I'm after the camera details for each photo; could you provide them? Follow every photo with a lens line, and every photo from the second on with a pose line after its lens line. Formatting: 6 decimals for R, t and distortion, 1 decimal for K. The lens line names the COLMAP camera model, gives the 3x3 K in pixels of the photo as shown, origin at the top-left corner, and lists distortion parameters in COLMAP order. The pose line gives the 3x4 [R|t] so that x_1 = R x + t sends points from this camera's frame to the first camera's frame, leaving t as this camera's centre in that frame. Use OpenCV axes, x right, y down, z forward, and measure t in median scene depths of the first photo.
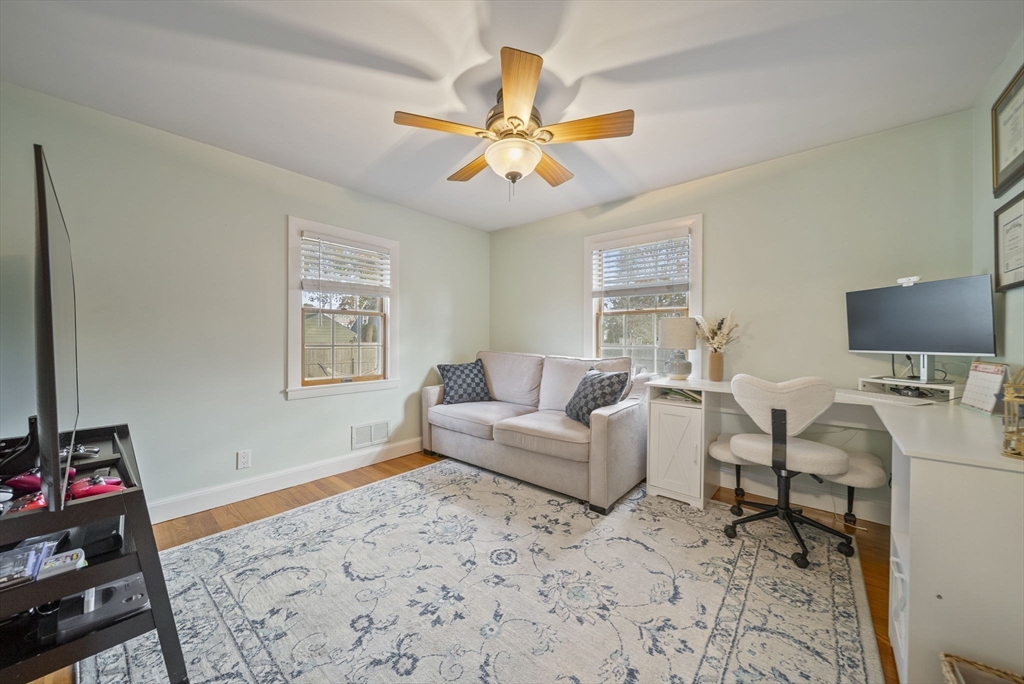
lens RADIAL K [[362.8, 0, 512.2], [0, 362.8, 338.5], [0, 0, 1]] dist [-0.001740, -0.000420]
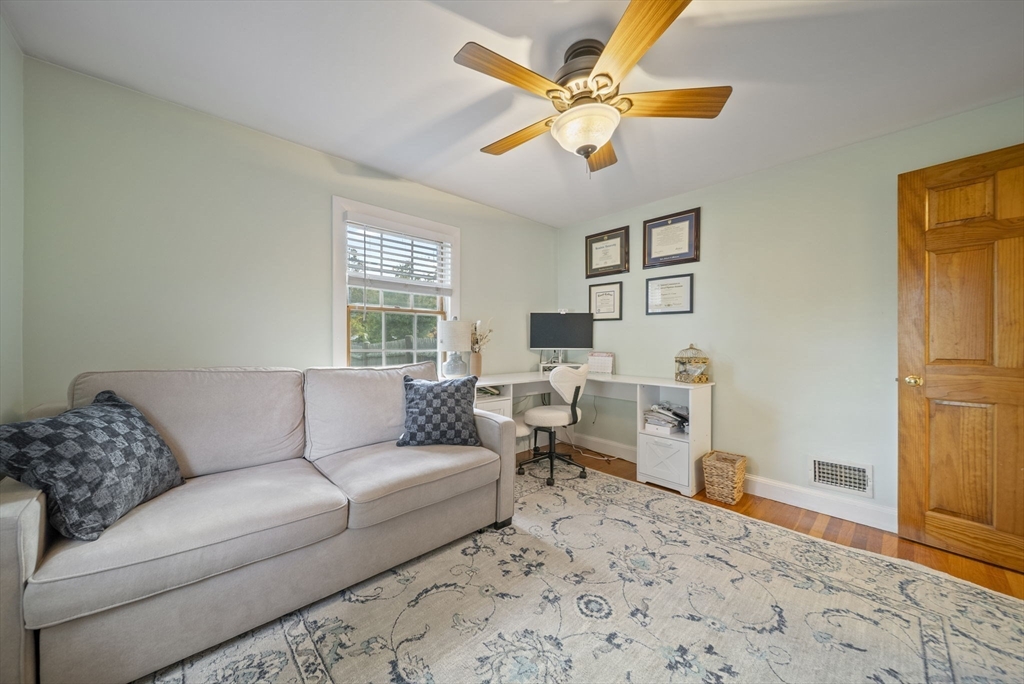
lens RADIAL K [[362.8, 0, 512.2], [0, 362.8, 338.5], [0, 0, 1]] dist [-0.001740, -0.000420]
pose [[0.116272, 0.003773, 0.993210, -0.805884], [-0.008313, 0.999961, -0.002826, -0.006187], [-0.993183, -0.007928, 0.116299, 1.012493]]
